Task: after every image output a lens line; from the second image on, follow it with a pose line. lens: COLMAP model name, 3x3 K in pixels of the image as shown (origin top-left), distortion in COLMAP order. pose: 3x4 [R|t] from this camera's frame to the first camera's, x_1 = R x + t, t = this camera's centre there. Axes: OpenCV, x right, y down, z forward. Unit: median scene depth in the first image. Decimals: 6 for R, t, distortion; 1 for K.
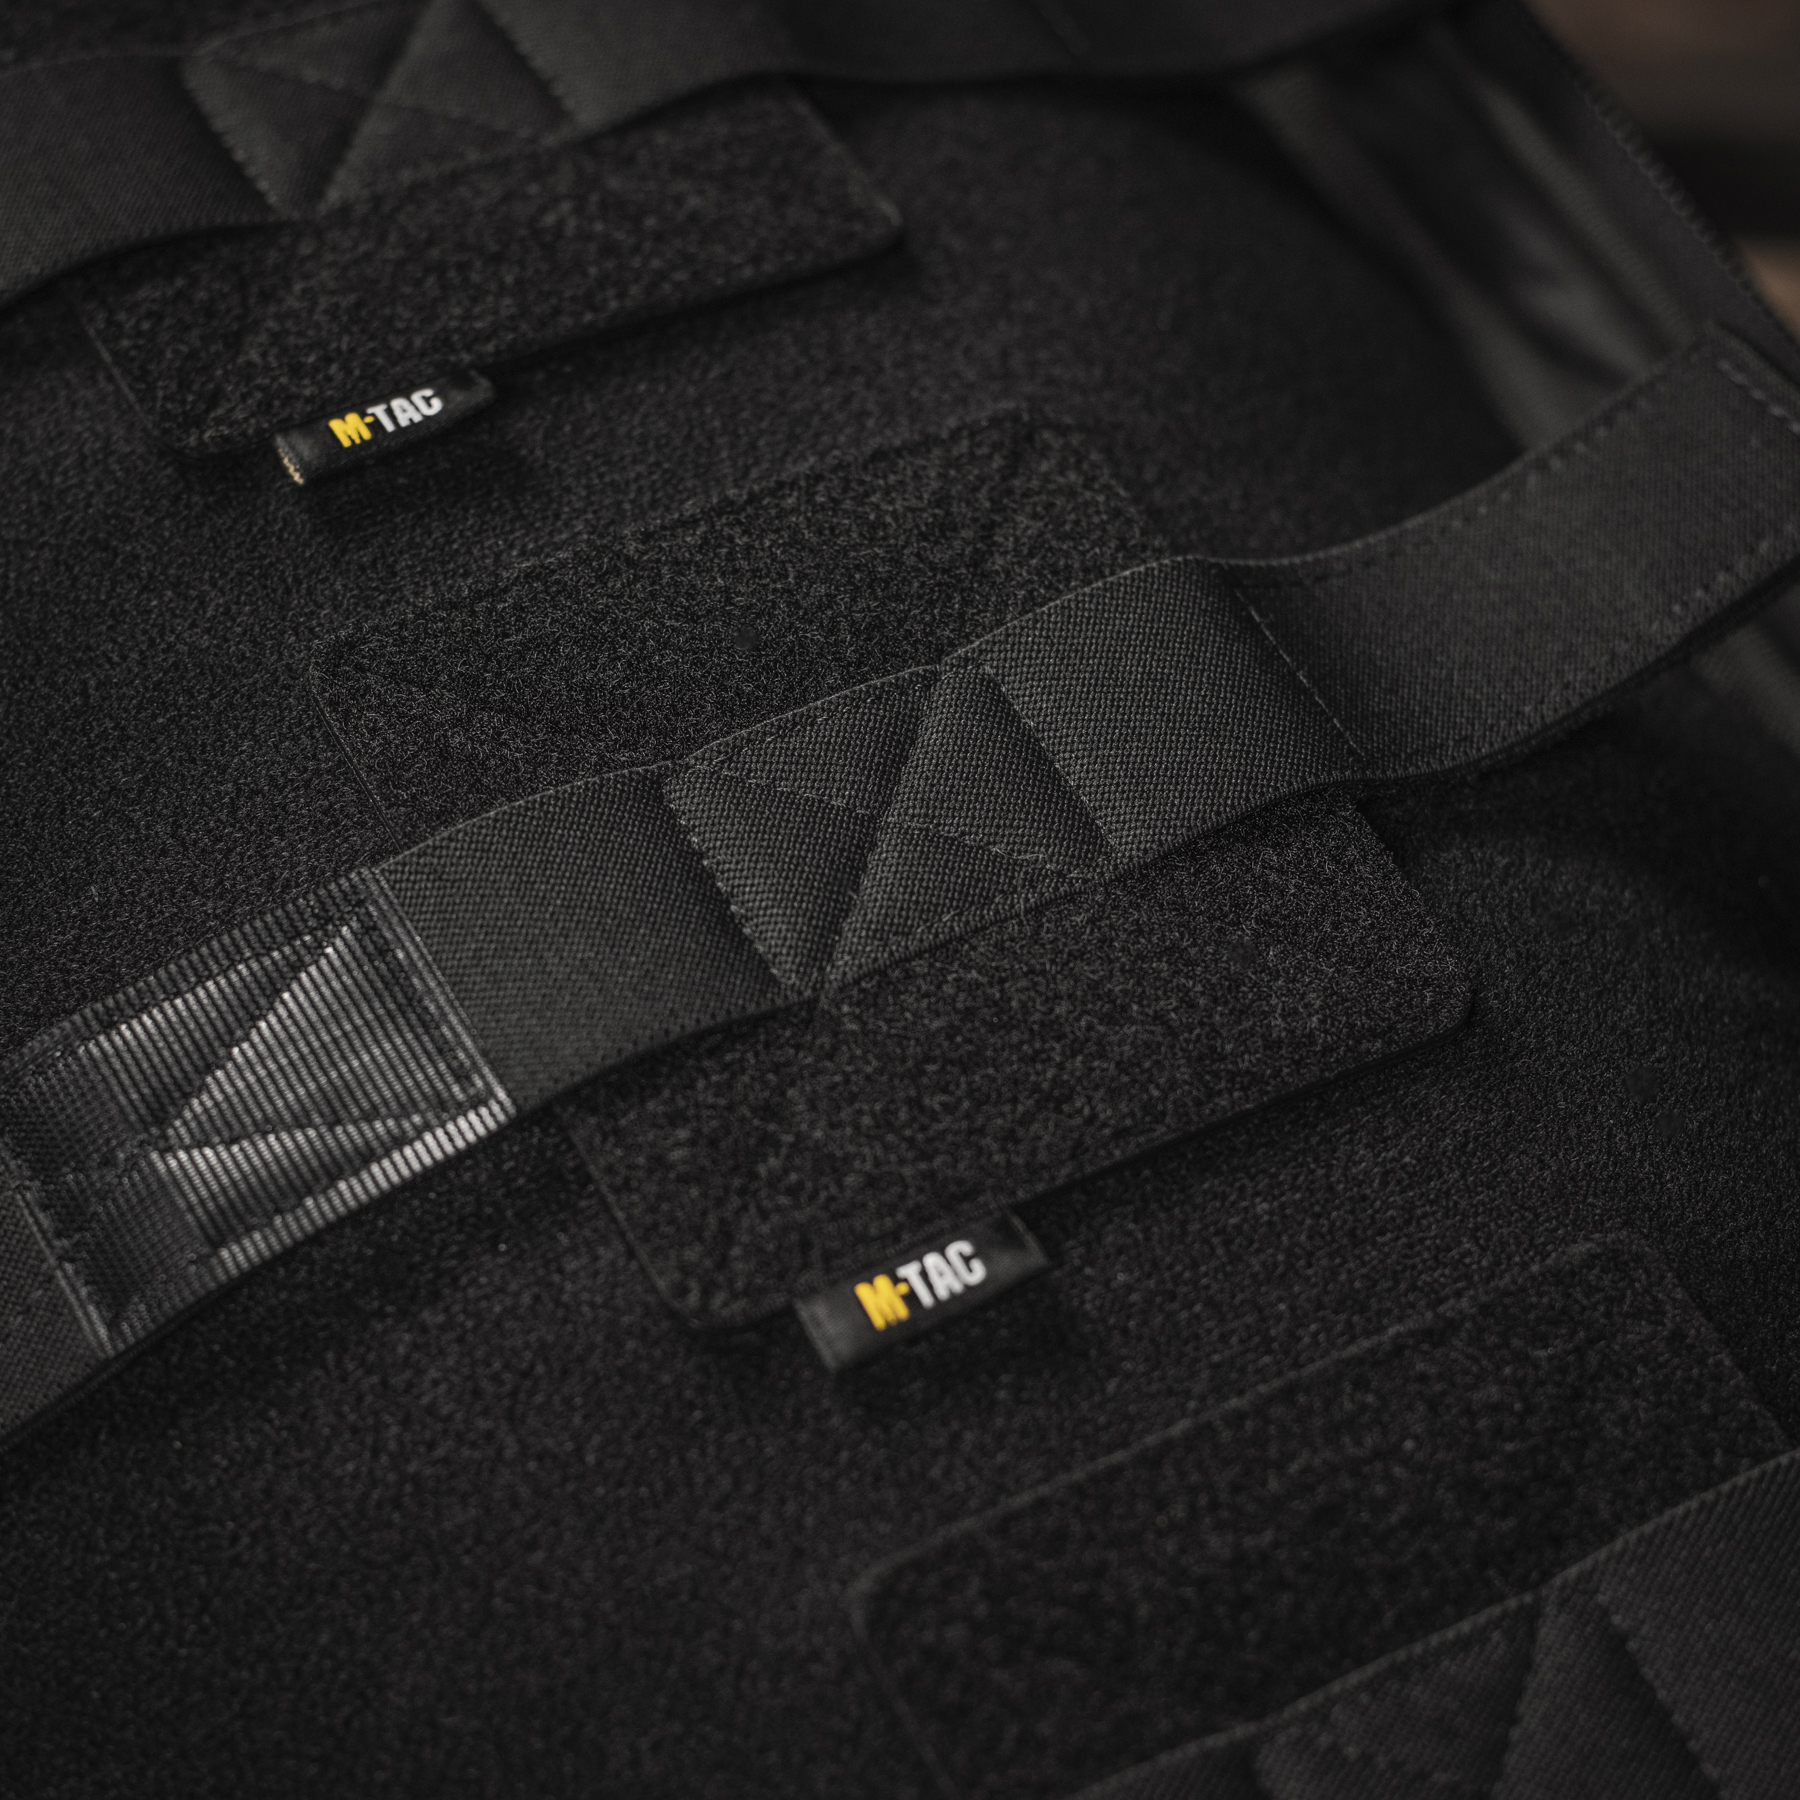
lens RADIAL K [[5073.3, 0, 906.0], [0, 5073.3, 903.5], [0, 0, 1]] dist [-0.169627, 0.000000]
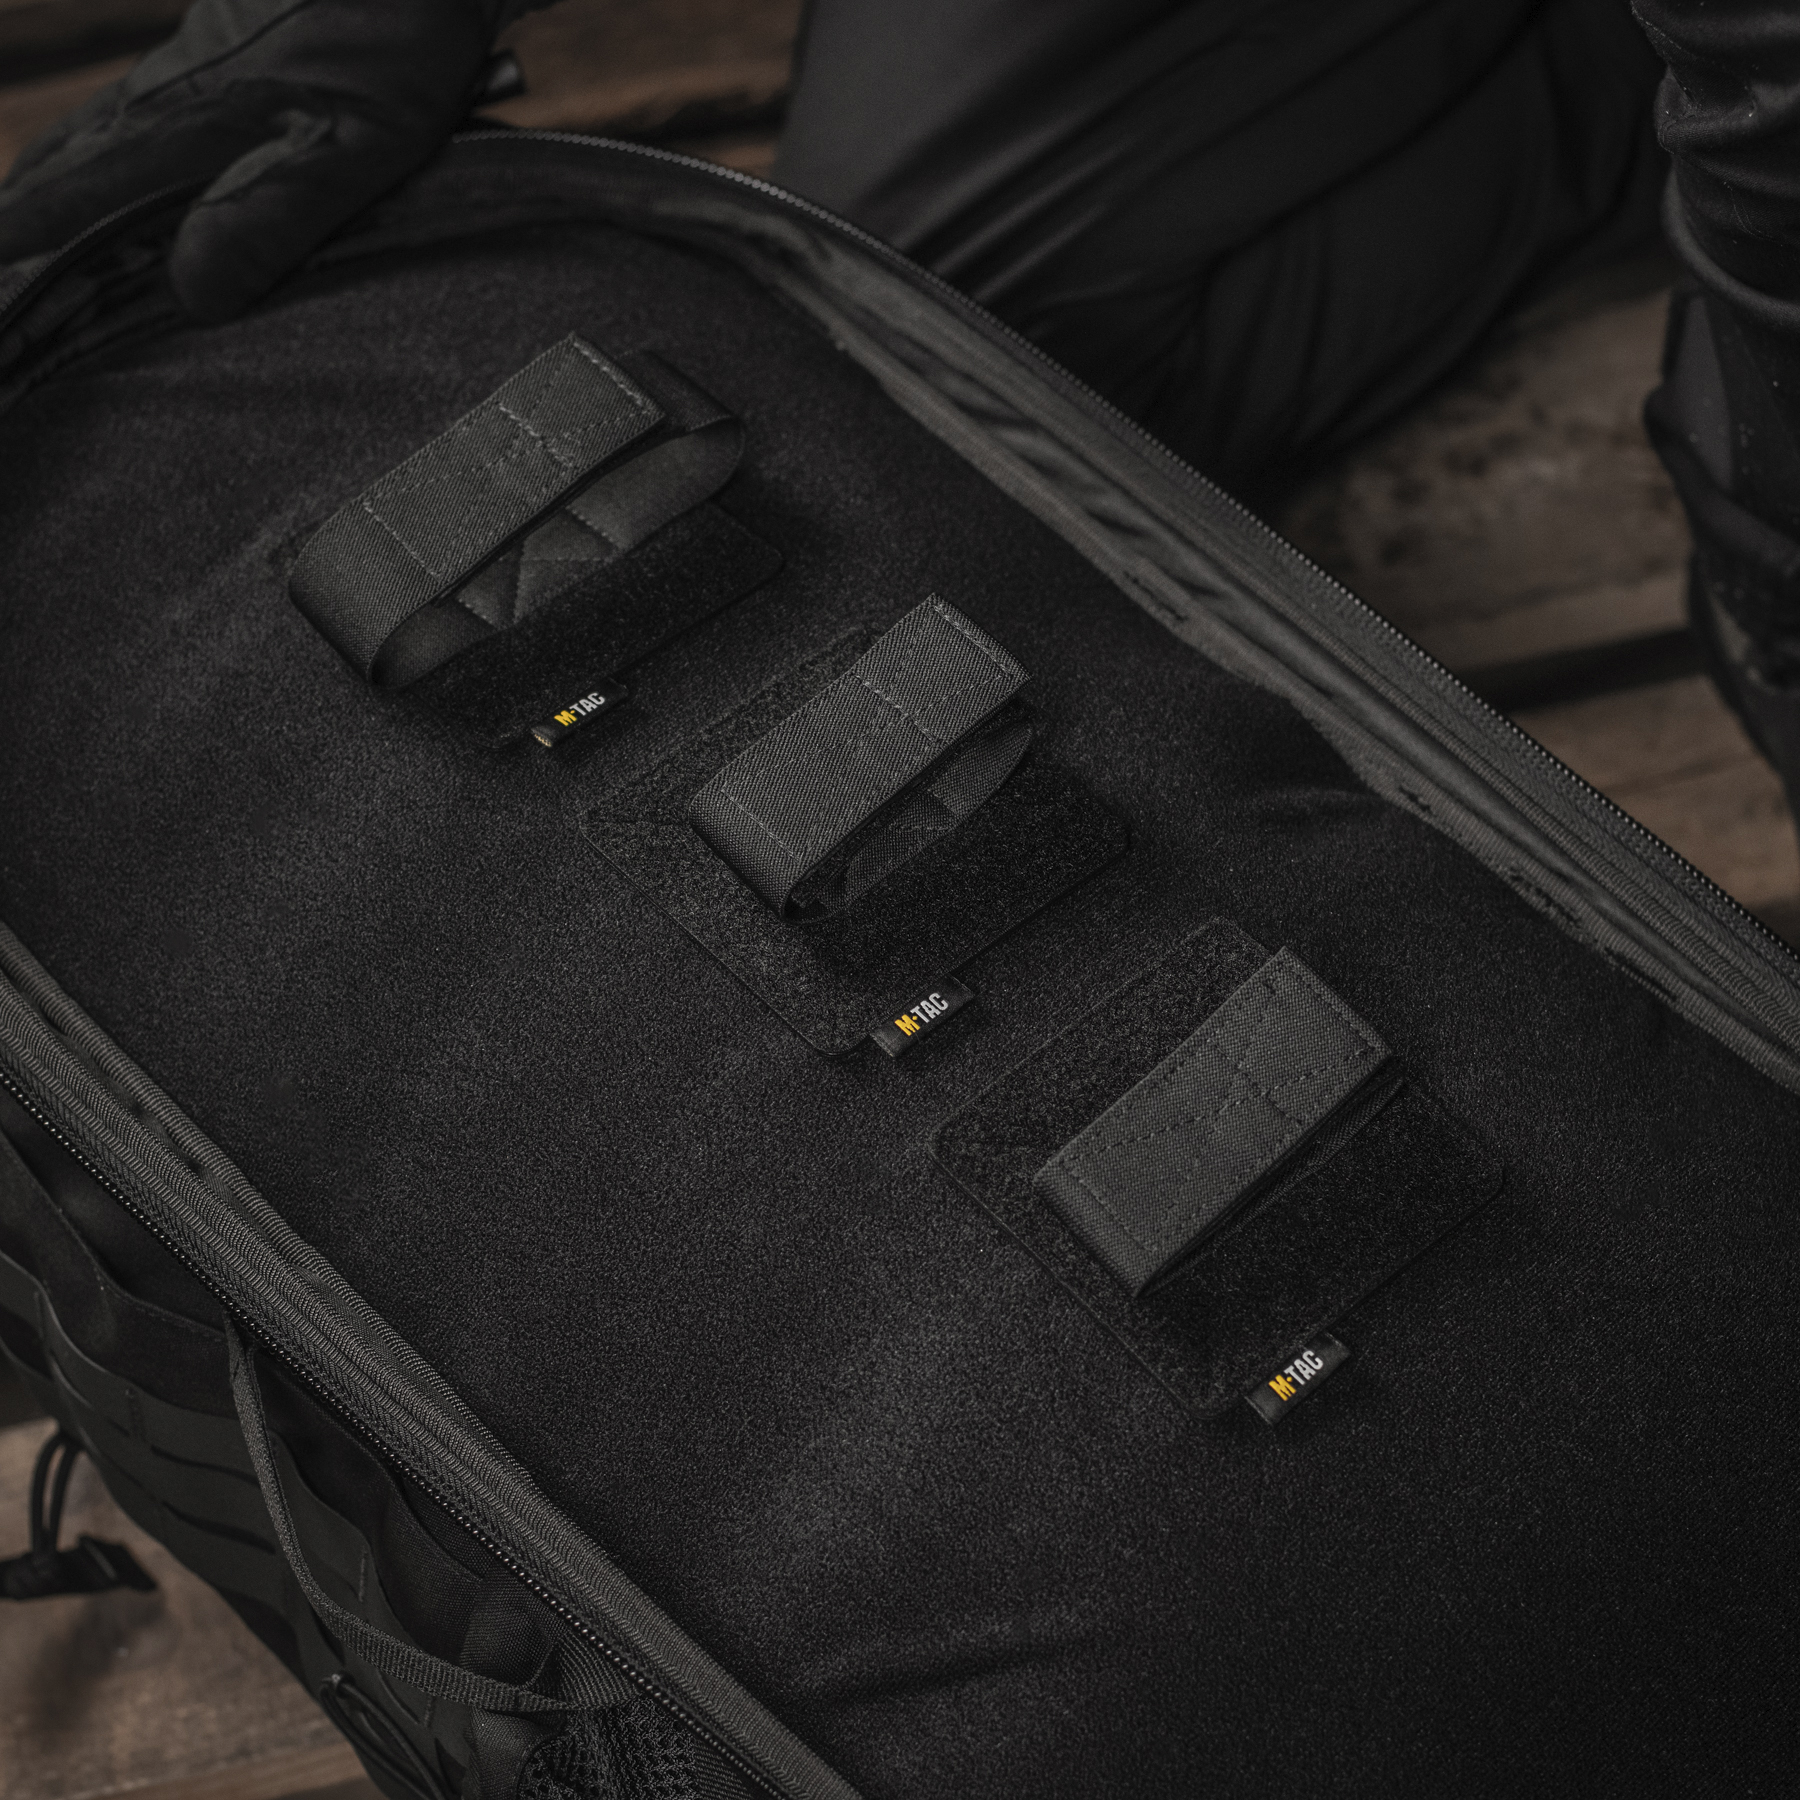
lens RADIAL K [[6319.7, 0, 917.3], [0, 6319.7, 1124.4], [0, 0, 1]] dist [-0.144917, 0.000000]
pose [[0.967257, -0.252126, 0.029102, -0.091609], [0.252331, 0.967634, -0.003560, 0.129223], [-0.027263, 0.010787, 0.999570, -1.793671]]
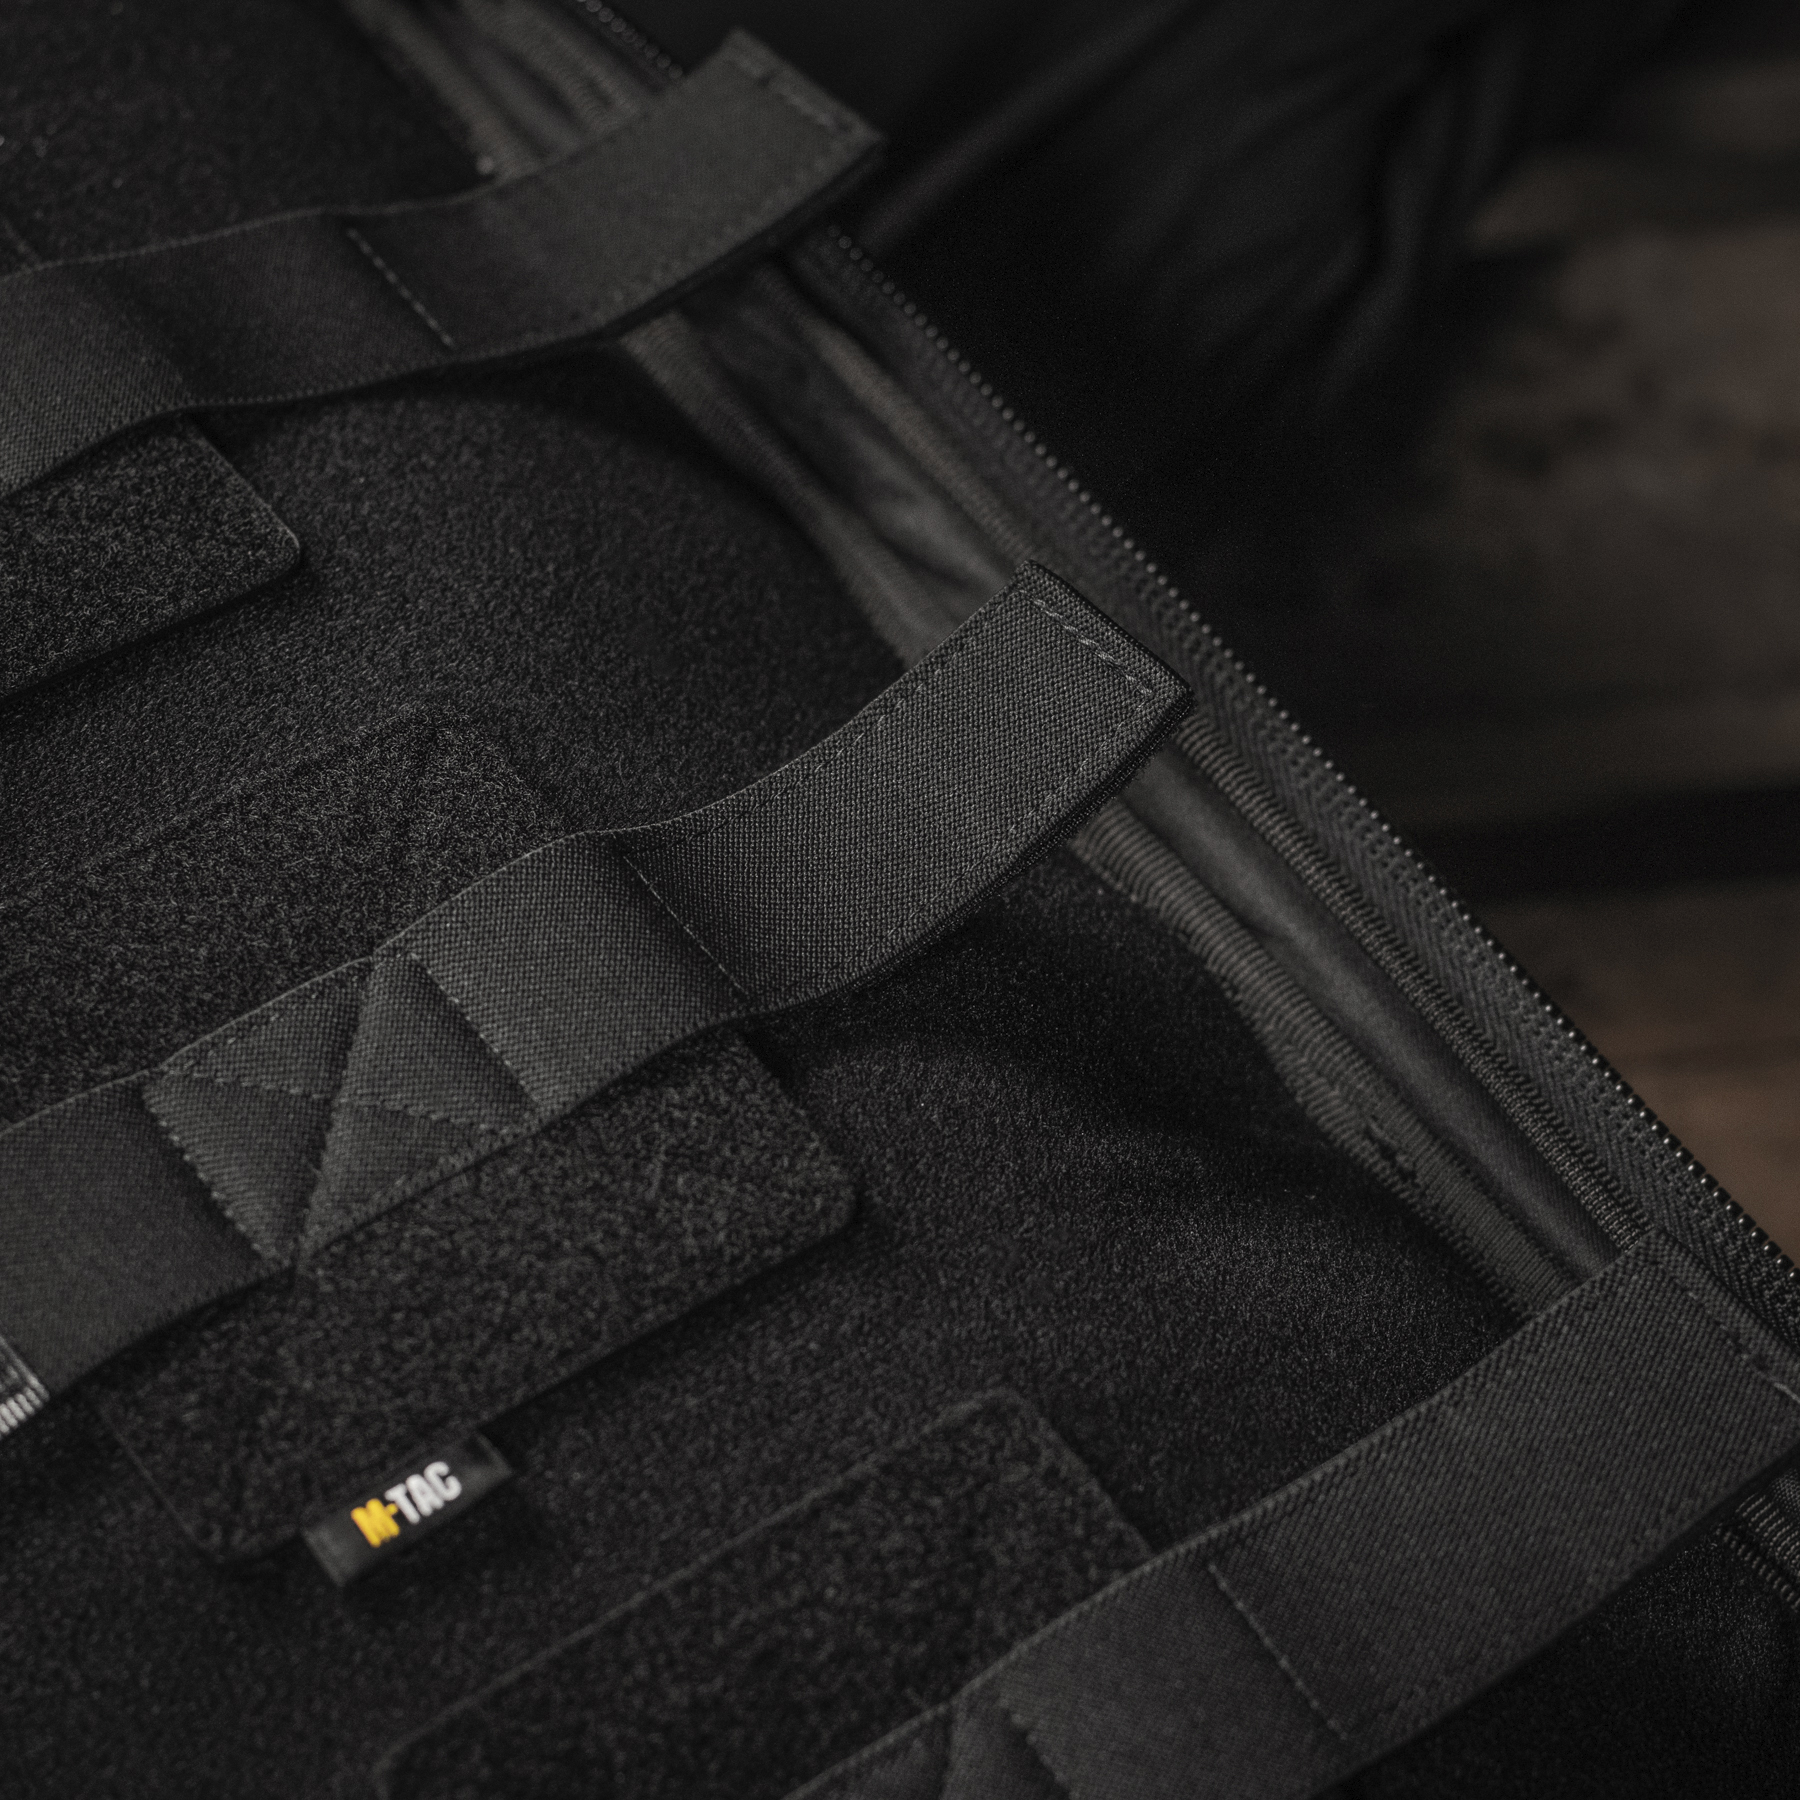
lens RADIAL K [[6485.7, 0, 1136.5], [0, 6485.7, 1011.2], [0, 0, 1]] dist [-0.089559, 0.000000]
pose [[0.989687, -0.108727, 0.093267, 0.041632], [0.104591, 0.993349, 0.048153, -0.091261], [-0.097882, -0.037902, 0.994476, -0.500598]]
